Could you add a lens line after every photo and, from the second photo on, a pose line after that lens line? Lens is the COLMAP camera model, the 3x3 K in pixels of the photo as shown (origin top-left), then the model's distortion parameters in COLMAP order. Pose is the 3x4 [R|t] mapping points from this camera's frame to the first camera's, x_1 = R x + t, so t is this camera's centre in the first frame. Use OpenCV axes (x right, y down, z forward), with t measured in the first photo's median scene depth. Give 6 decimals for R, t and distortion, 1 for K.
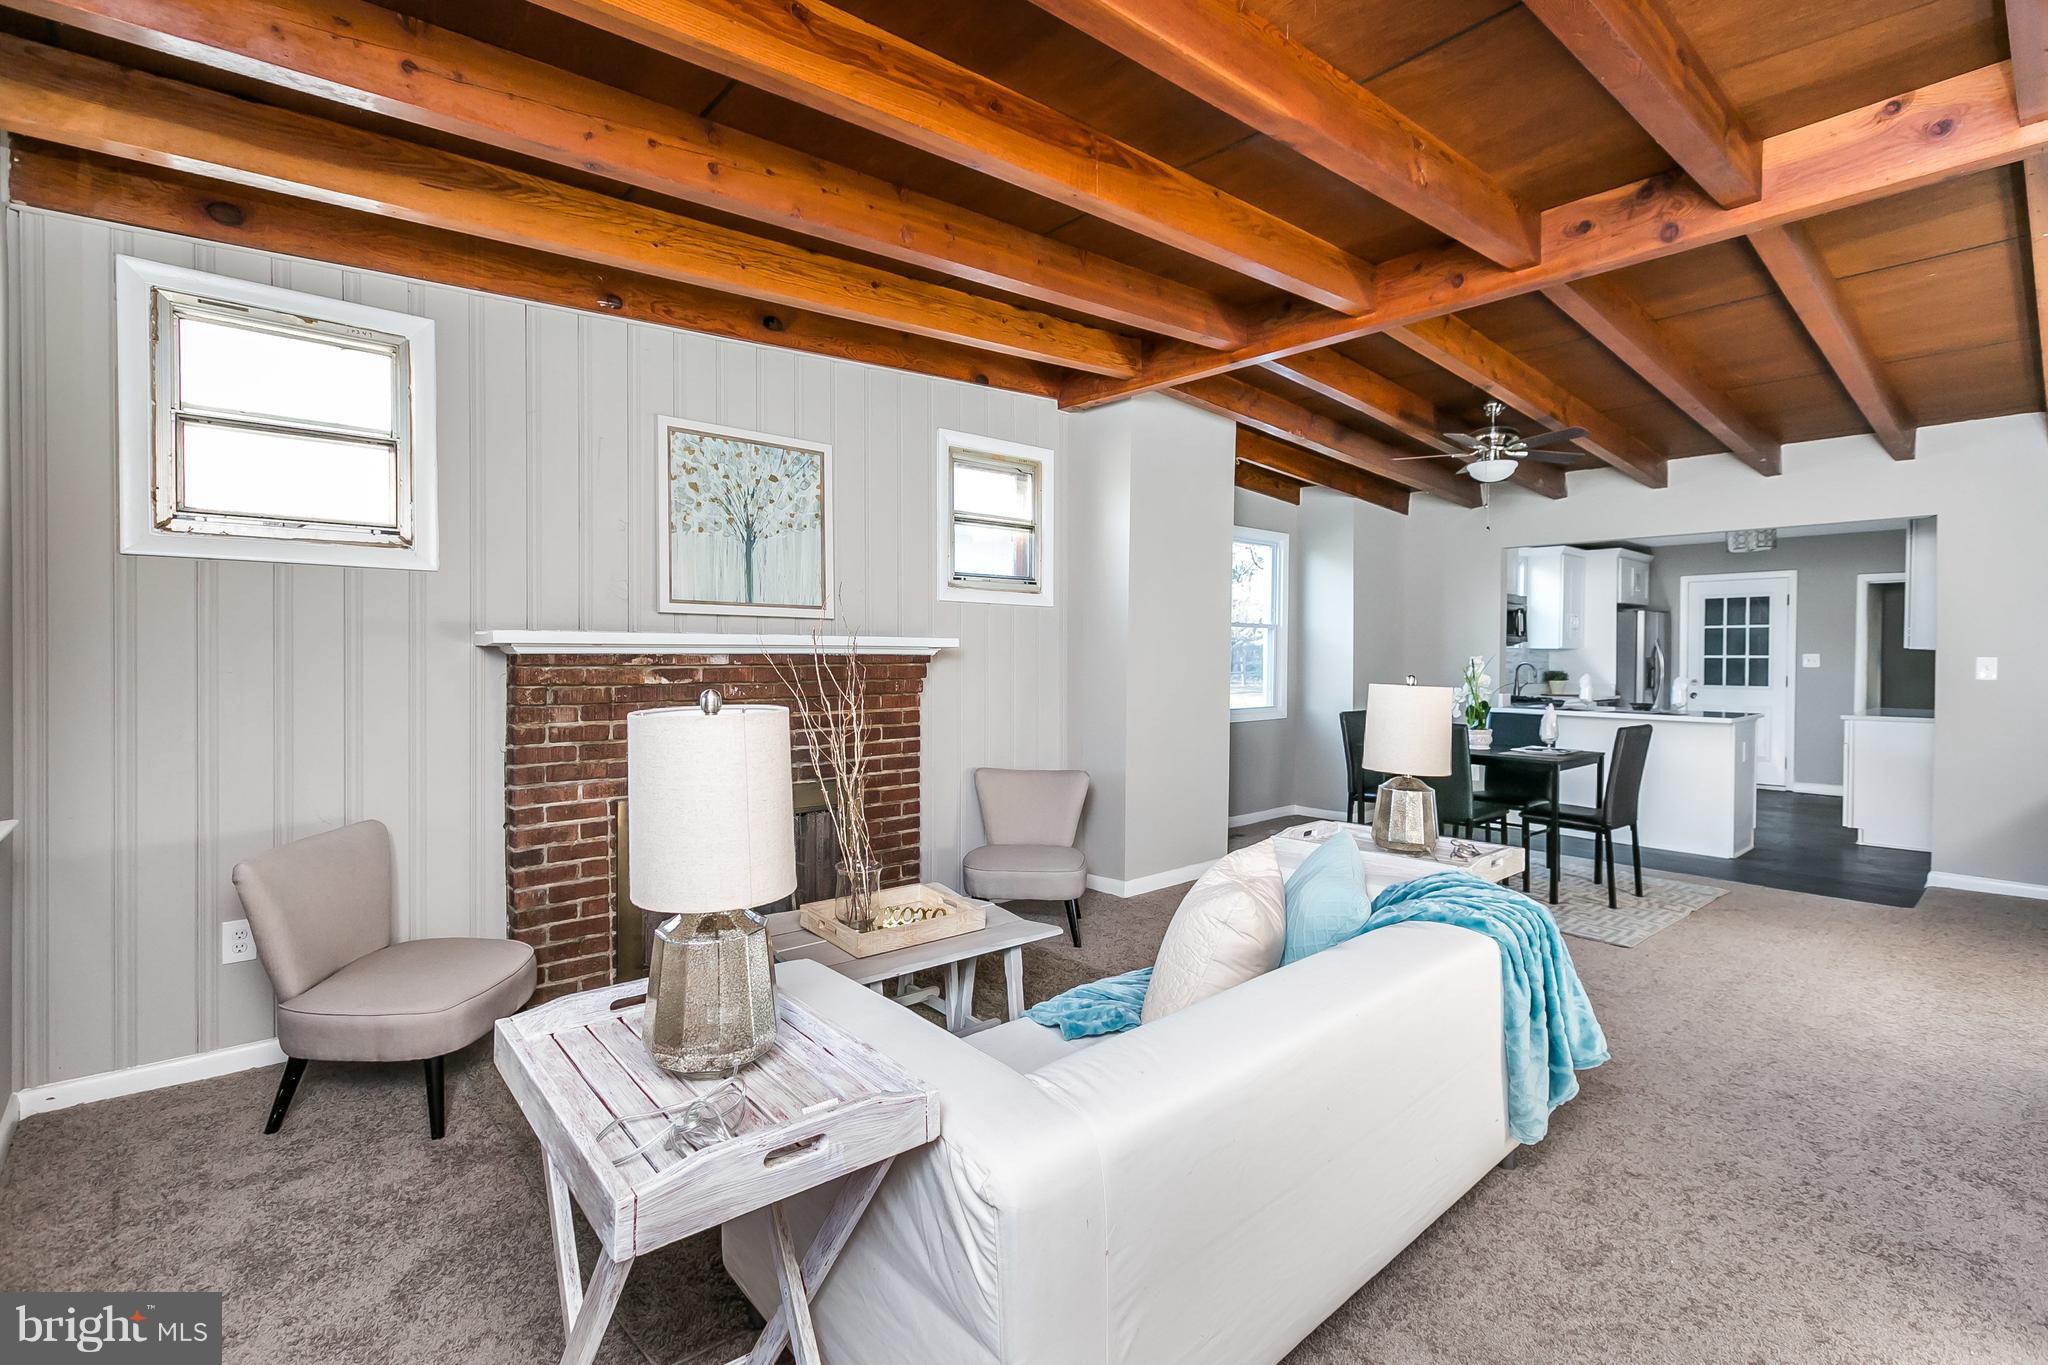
lens RADIAL K [[934.0, 0, 1030.0], [0, 934.0, 662.0], [0, 0, 1]] dist [0.002022, 0.000226]
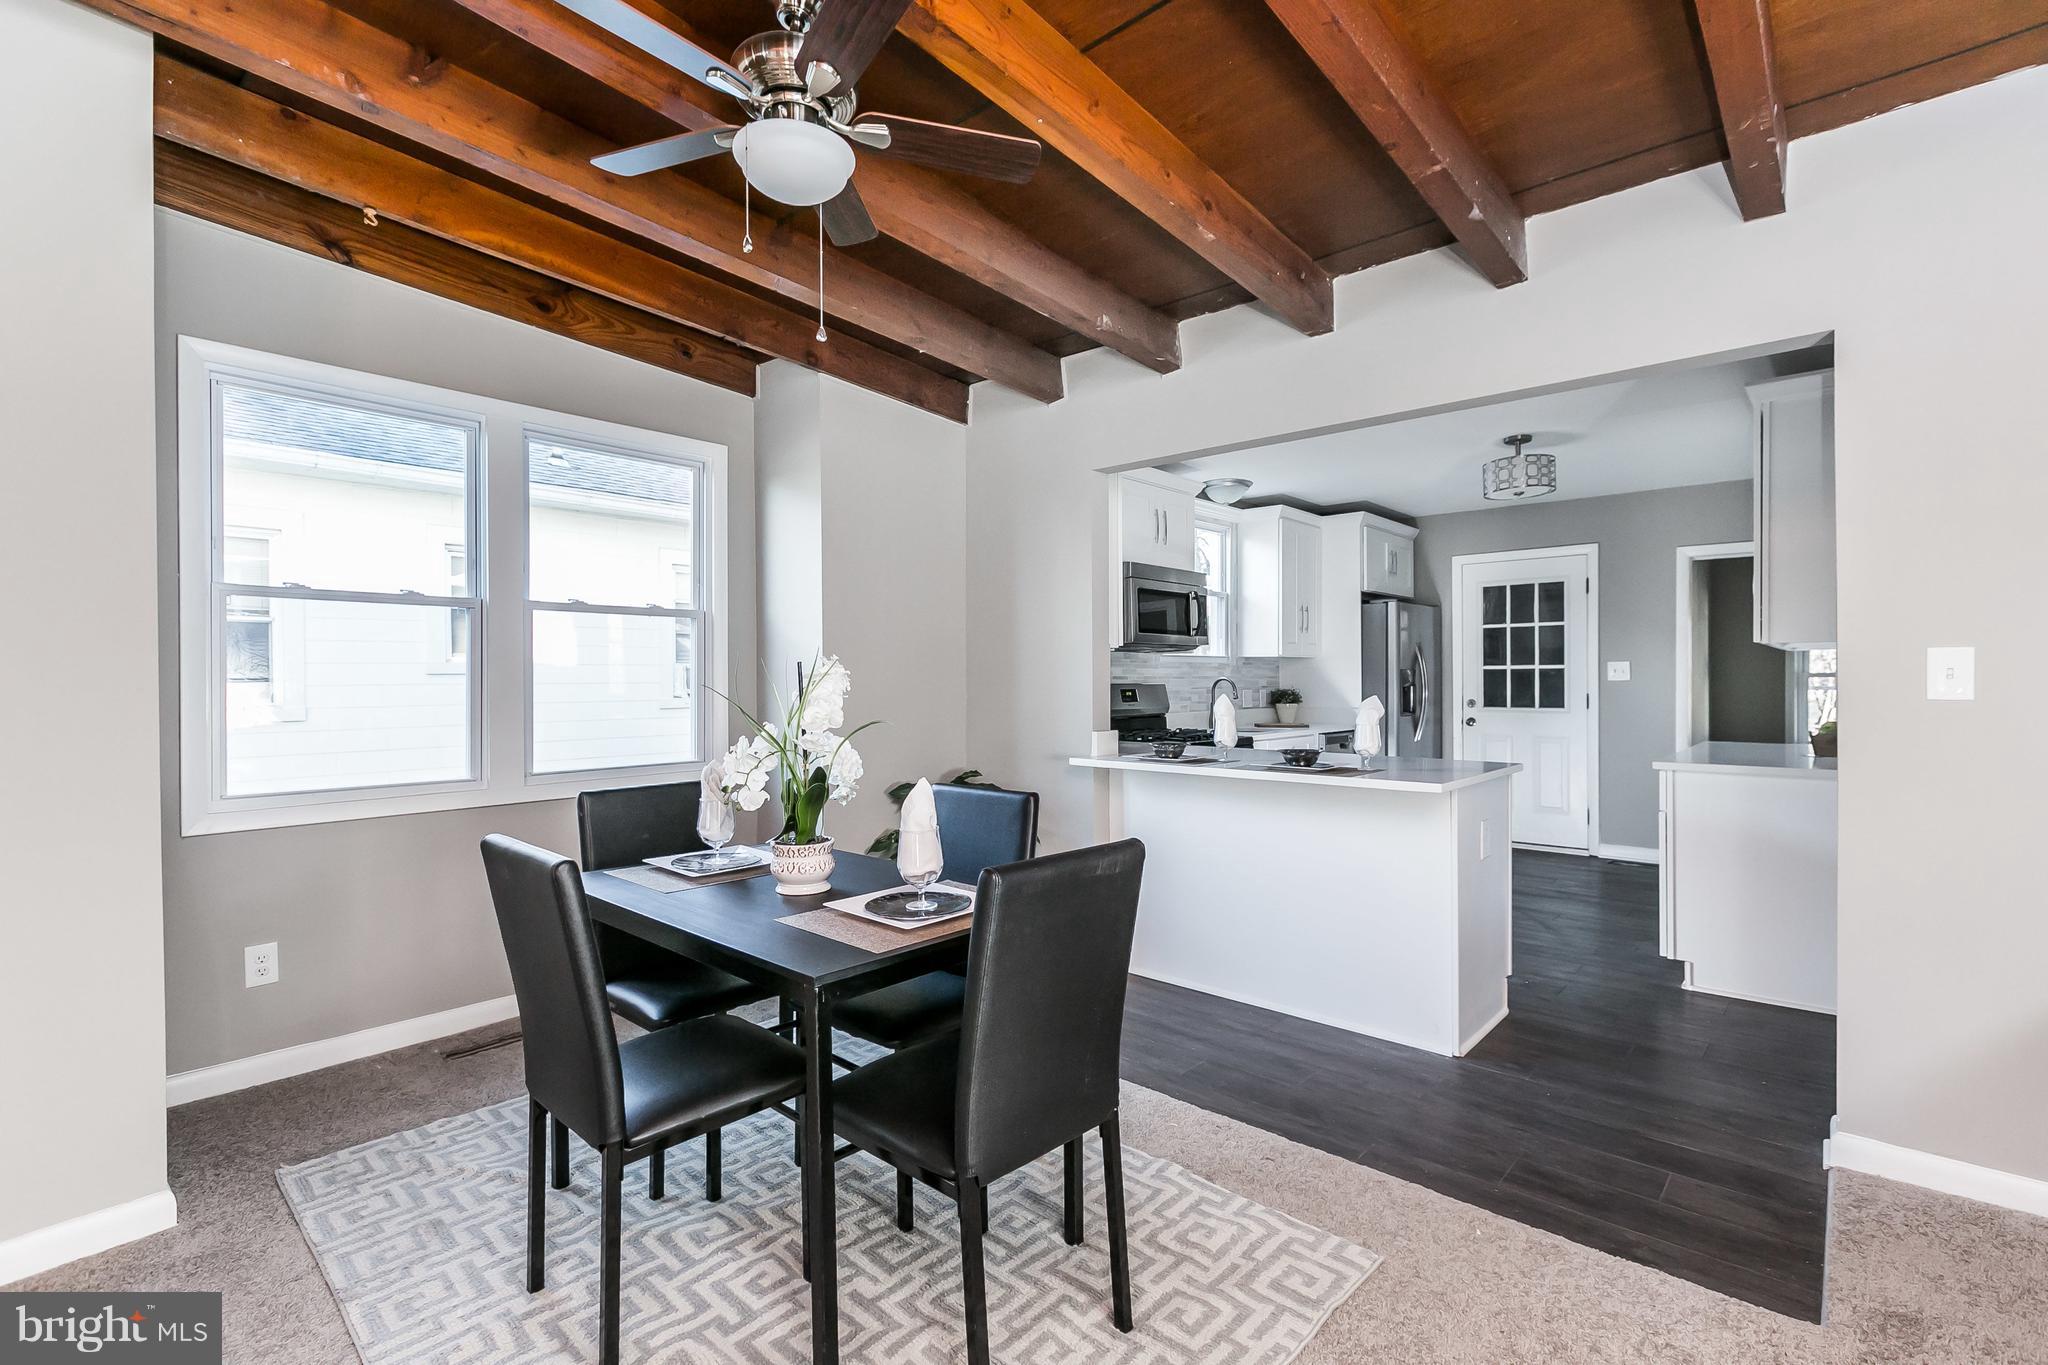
lens RADIAL K [[926.0, 0, 1029.7], [0, 926.0, 679.5], [0, 0, 1]] dist [0.004537, 0.000549]
pose [[0.993375, -0.008964, 0.114564, 0.524200], [0.009794, 0.999930, -0.006687, 0.008595], [-0.114496, 0.007764, 0.993393, 0.594002]]
